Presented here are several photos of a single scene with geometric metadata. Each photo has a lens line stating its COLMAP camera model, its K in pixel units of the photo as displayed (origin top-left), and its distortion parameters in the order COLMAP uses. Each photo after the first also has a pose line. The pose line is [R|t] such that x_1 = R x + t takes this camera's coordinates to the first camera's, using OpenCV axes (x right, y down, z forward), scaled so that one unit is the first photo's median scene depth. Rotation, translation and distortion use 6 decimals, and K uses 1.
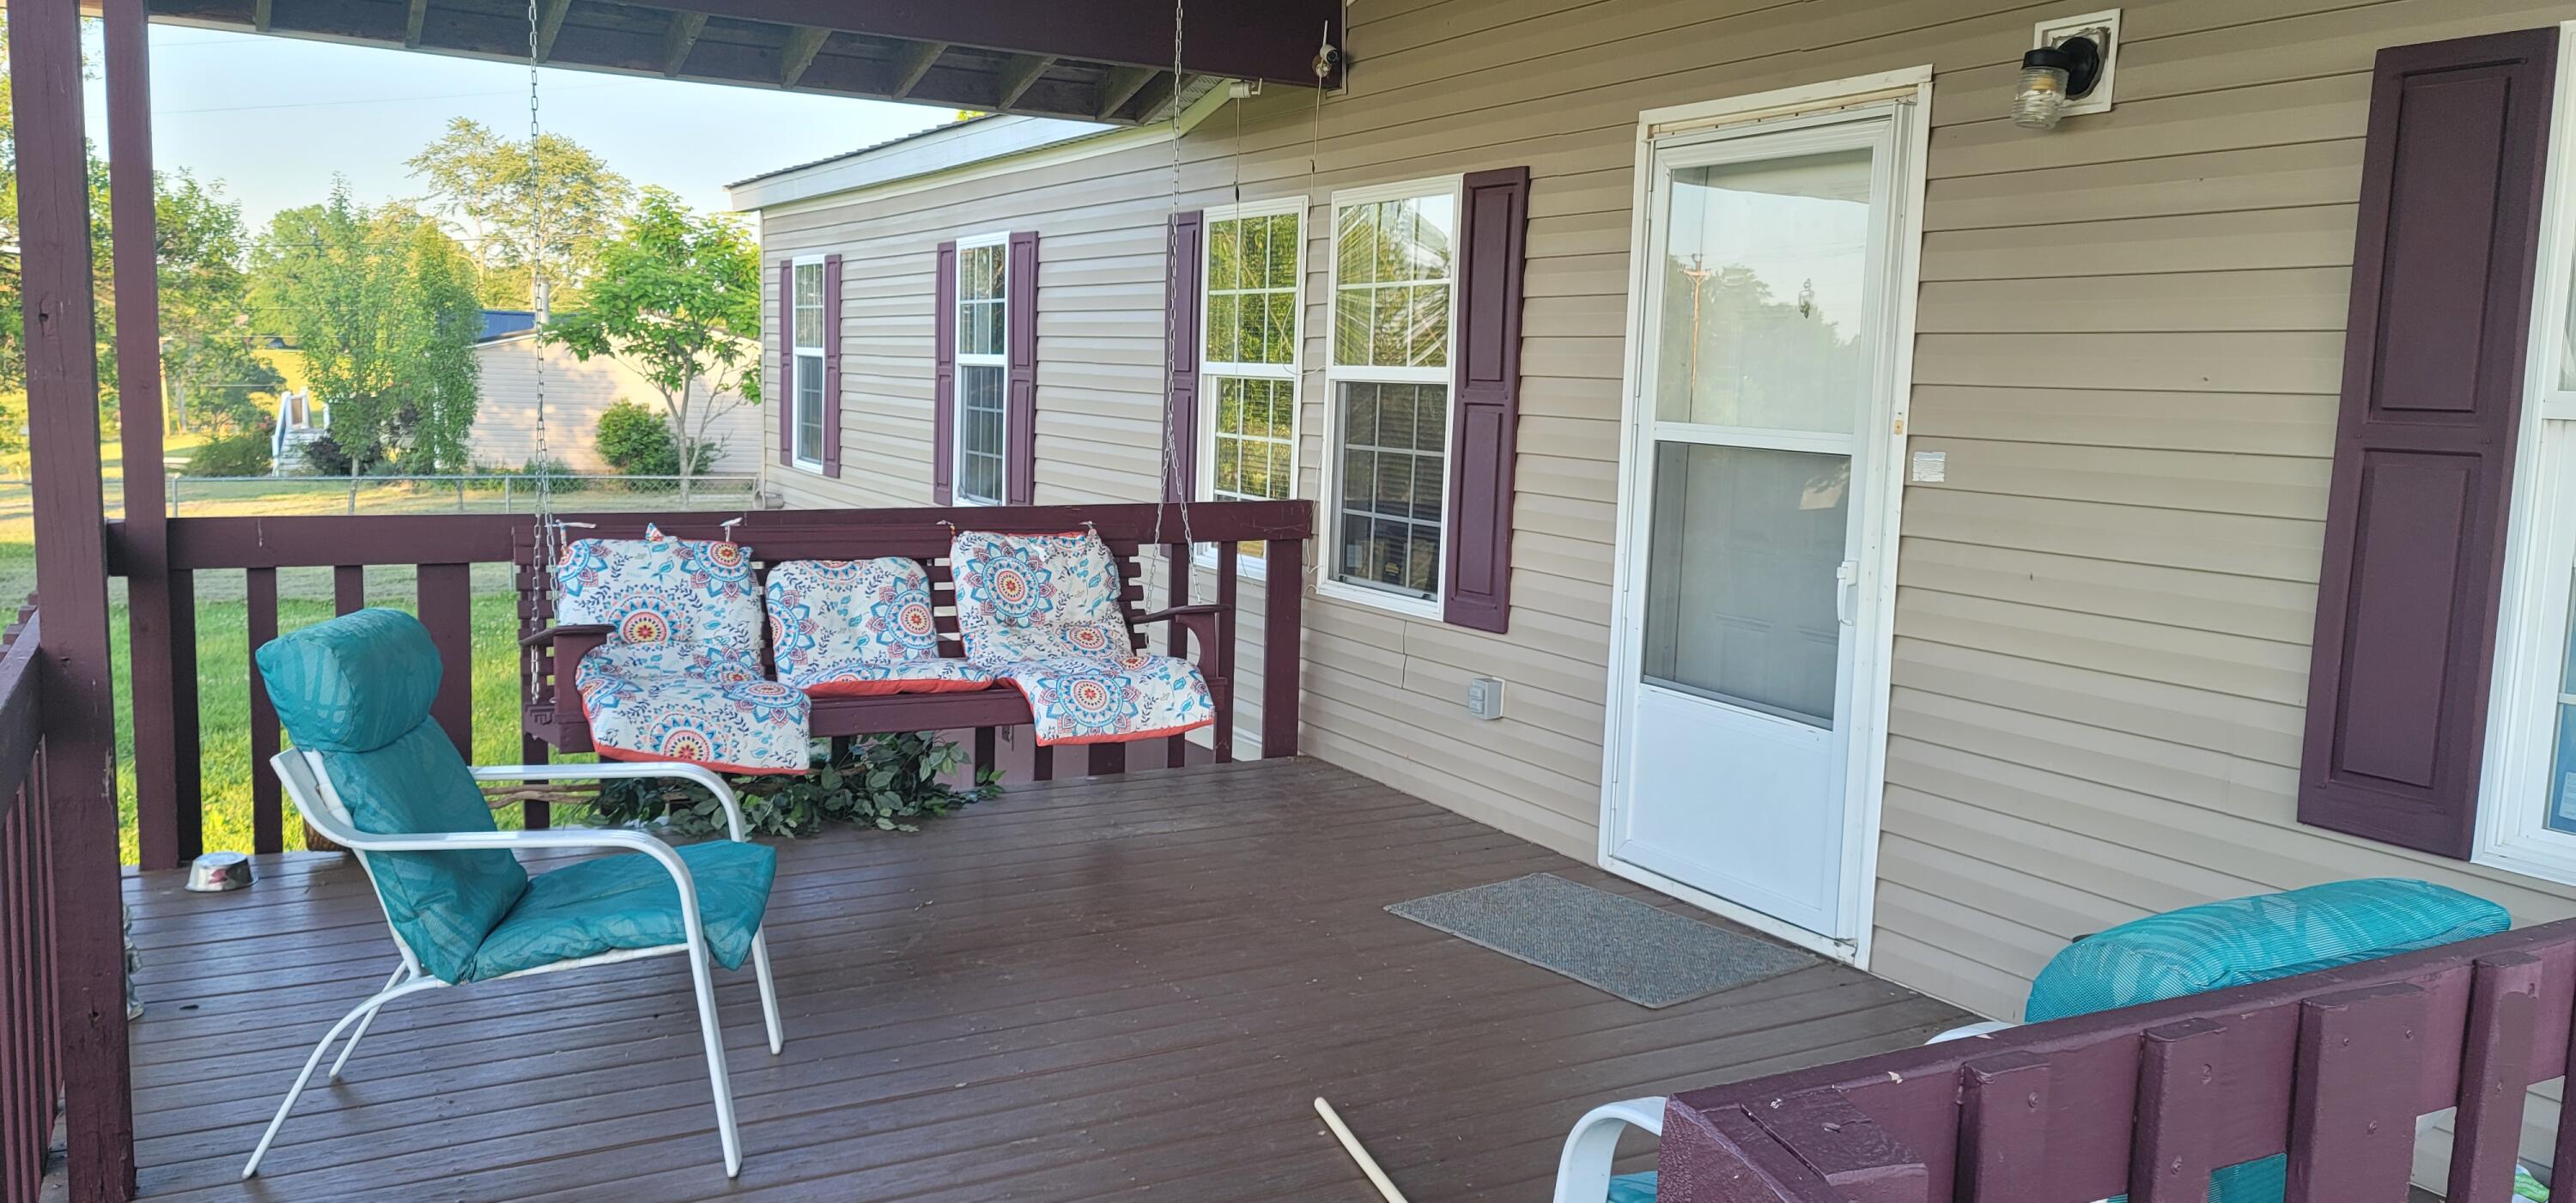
lens RADIAL K [[1924.3, 0, 1288.0], [0, 1924.3, 601.5], [0, 0, 1]] dist [0.066788, 0.000007]
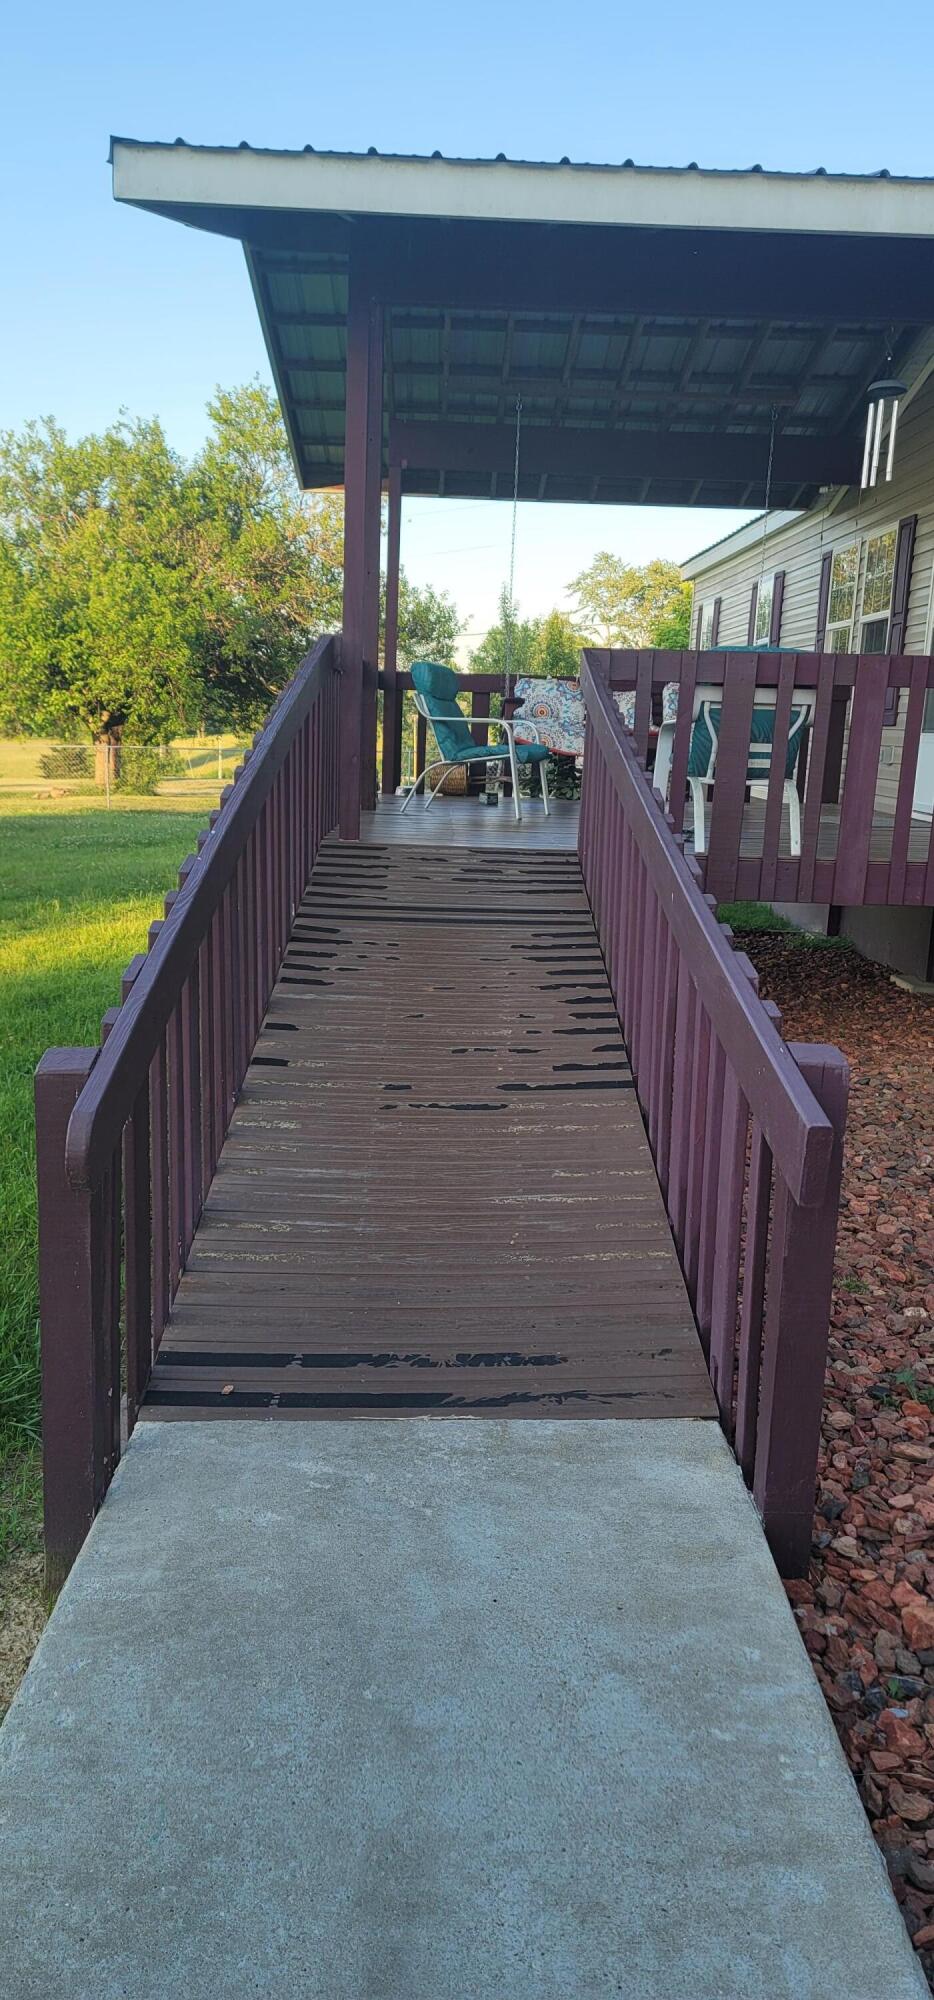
lens RADIAL K [[1494.0, 0, 467.0], [0, 1494.0, 1000.0], [0, 0, 1]] dist [0.066788, 0.000007]
pose [[0.885740, 0.085819, -0.456179, 0.433451], [-0.061377, 0.995785, 0.068160, 0.214707], [0.460106, -0.032373, 0.887274, -0.703170]]
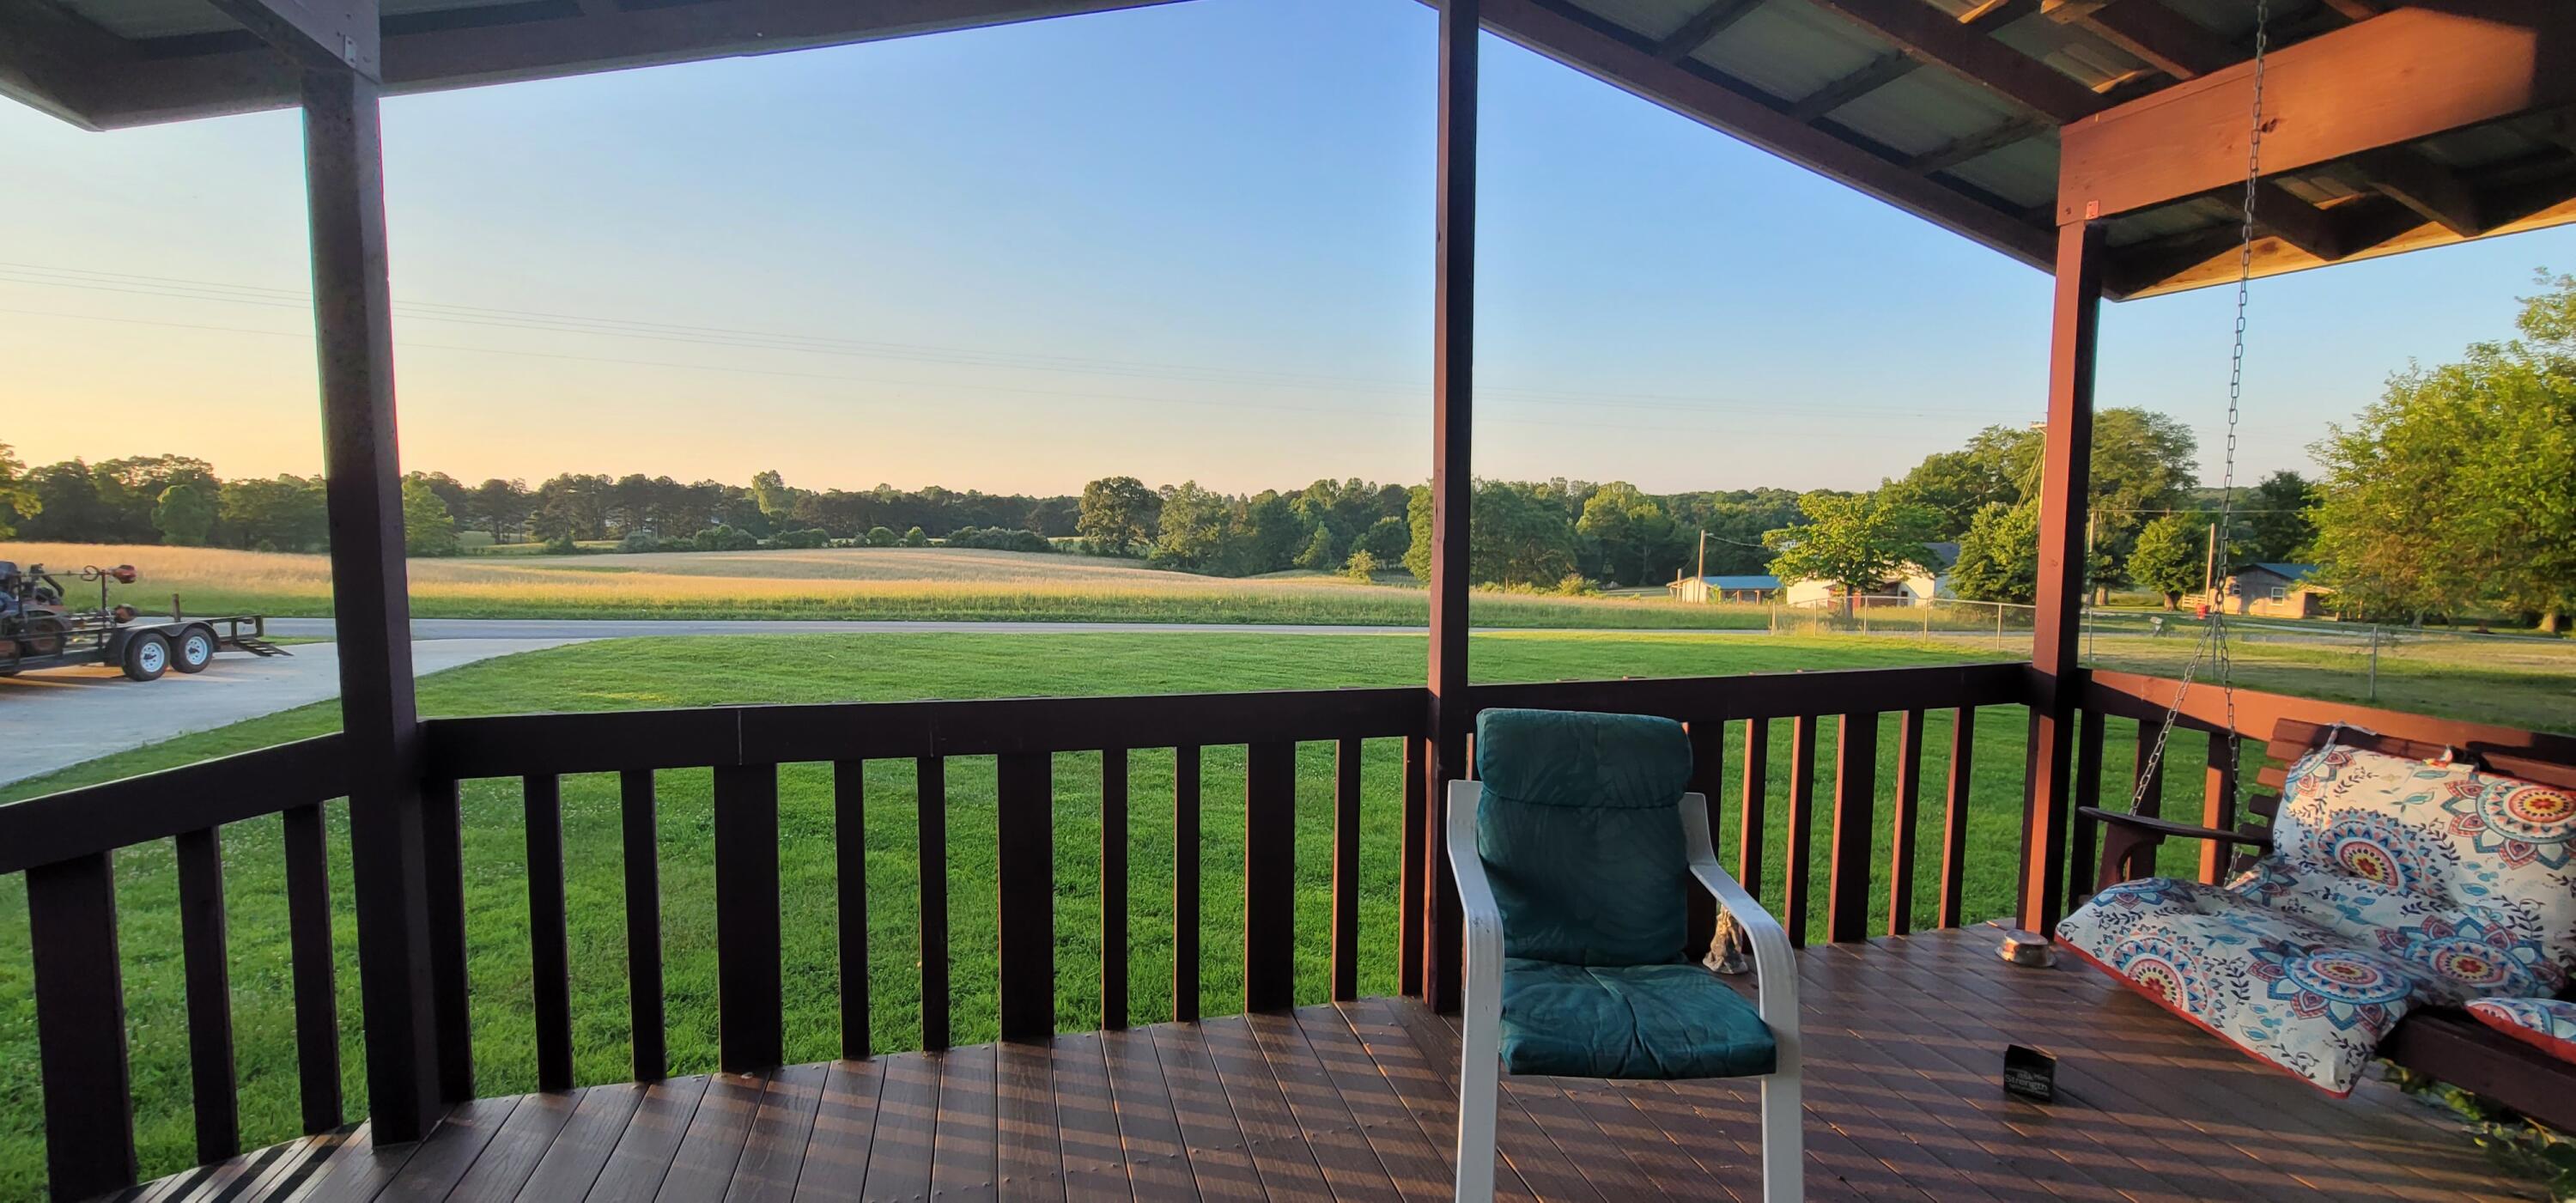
lens RADIAL K [[1063.3, 0, 1288.0], [0, 1063.3, 601.5], [0, 0, 1]] dist [0.000408, 0.000030]
pose [[-0.233194, 0.050533, -0.971116, 0.162416], [-0.133202, 0.987576, 0.083376, -0.056111], [0.963264, 0.148798, -0.223566, 0.494887]]
